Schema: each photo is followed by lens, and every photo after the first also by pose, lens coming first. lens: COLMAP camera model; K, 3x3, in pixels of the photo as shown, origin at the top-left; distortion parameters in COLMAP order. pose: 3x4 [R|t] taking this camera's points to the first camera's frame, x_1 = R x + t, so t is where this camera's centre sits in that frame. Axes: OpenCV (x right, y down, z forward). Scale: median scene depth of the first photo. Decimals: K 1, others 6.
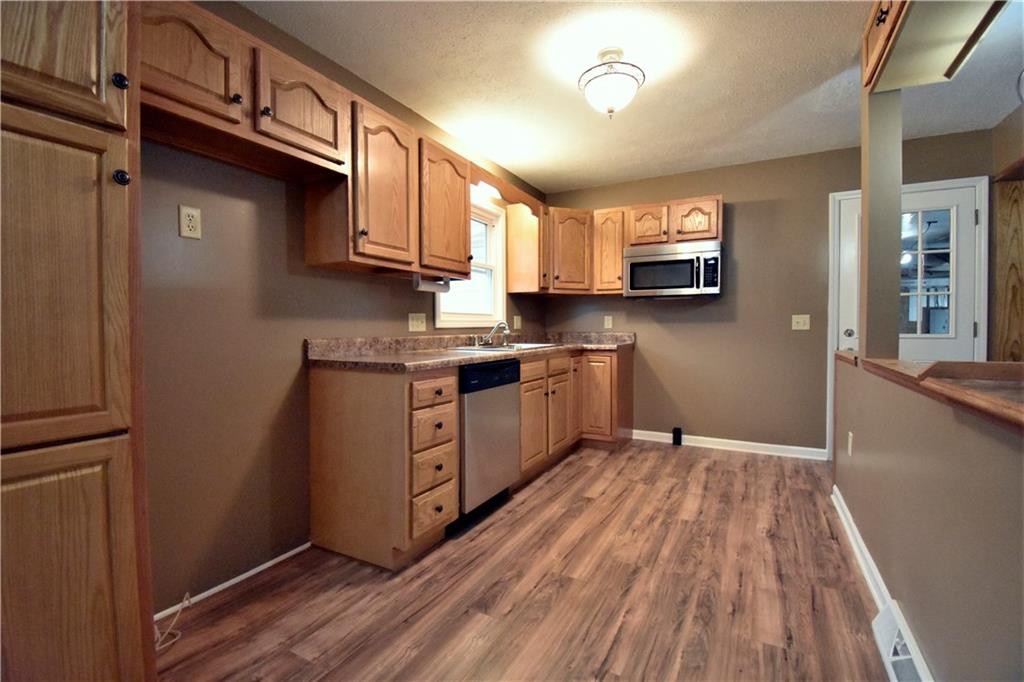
lens RADIAL K [[451.5, 0, 512.7], [0, 451.5, 337.1], [0, 0, 1]] dist [0.006992, -0.018090]
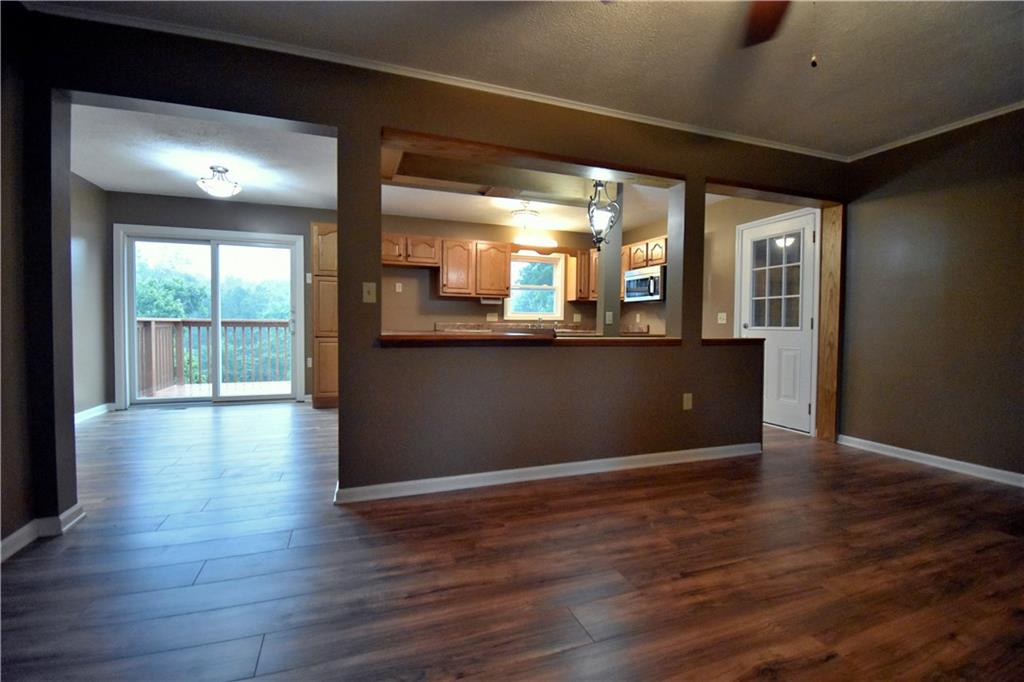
lens RADIAL K [[451.5, 0, 515.7], [0, 451.5, 339.7], [0, 0, 1]] dist [0.006992, -0.018090]
pose [[0.744740, 0.035437, -0.666413, 1.458324], [-0.029740, 0.999359, 0.019906, 0.033961], [0.666692, 0.004995, 0.745317, -0.634071]]
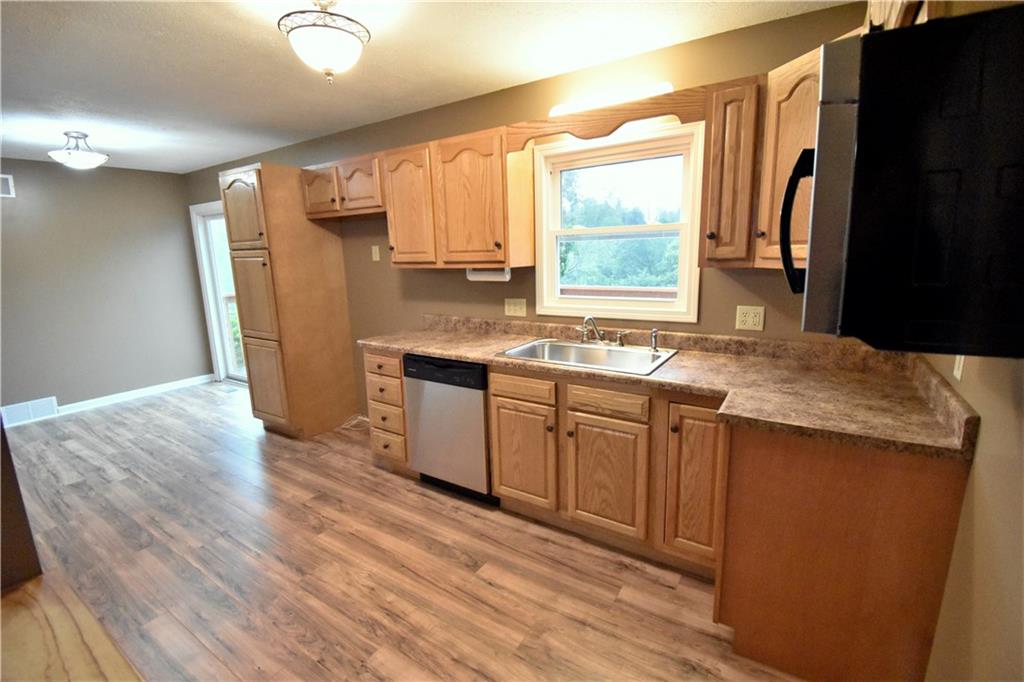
lens RADIAL K [[451.5, 0, 516.6], [0, 451.5, 336.0], [0, 0, 1]] dist [0.006992, -0.018090]
pose [[-0.077840, 0.188864, -0.978913, 0.851081], [0.000659, 0.981902, 0.189388, -0.171912], [0.996966, 0.014097, -0.076555, 1.143844]]
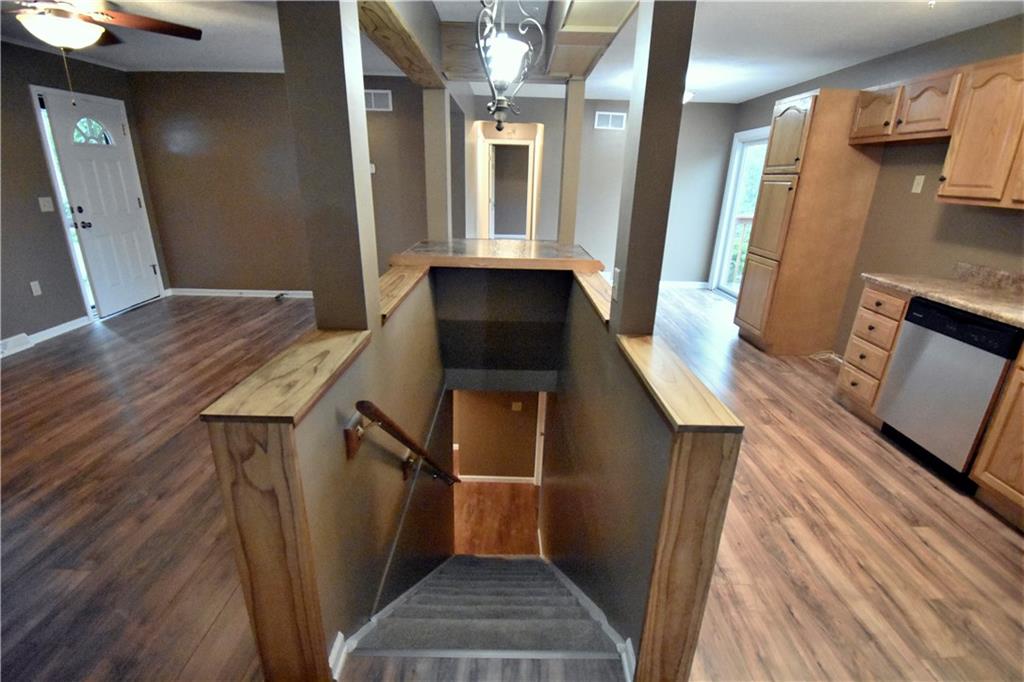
lens RADIAL K [[451.5, 0, 516.0], [0, 451.5, 340.6], [0, 0, 1]] dist [0.006992, -0.018090]
pose [[-0.877269, 0.145052, -0.457557, 1.048927], [-0.032359, 0.933207, 0.357881, -0.162715], [0.478906, 0.328764, -0.813980, 1.207664]]
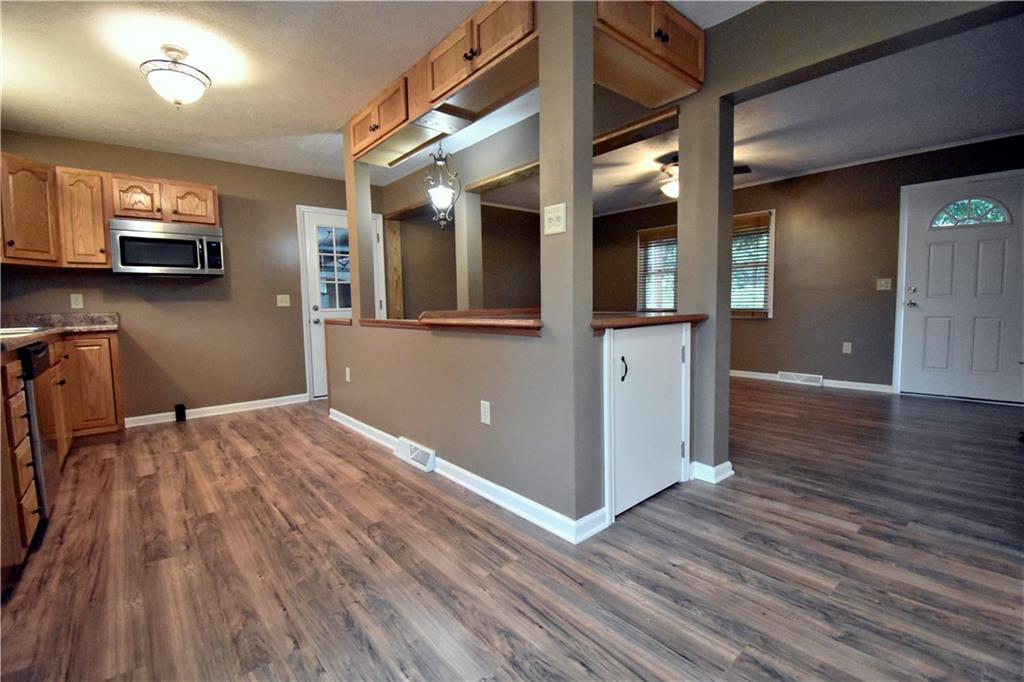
lens RADIAL K [[451.5, 0, 518.4], [0, 451.5, 340.4], [0, 0, 1]] dist [0.006992, -0.018090]
pose [[0.354706, -0.078158, 0.931705, -0.450985], [0.039793, 0.996859, 0.068474, 0.025417], [-0.934131, 0.012787, 0.356702, -0.122120]]
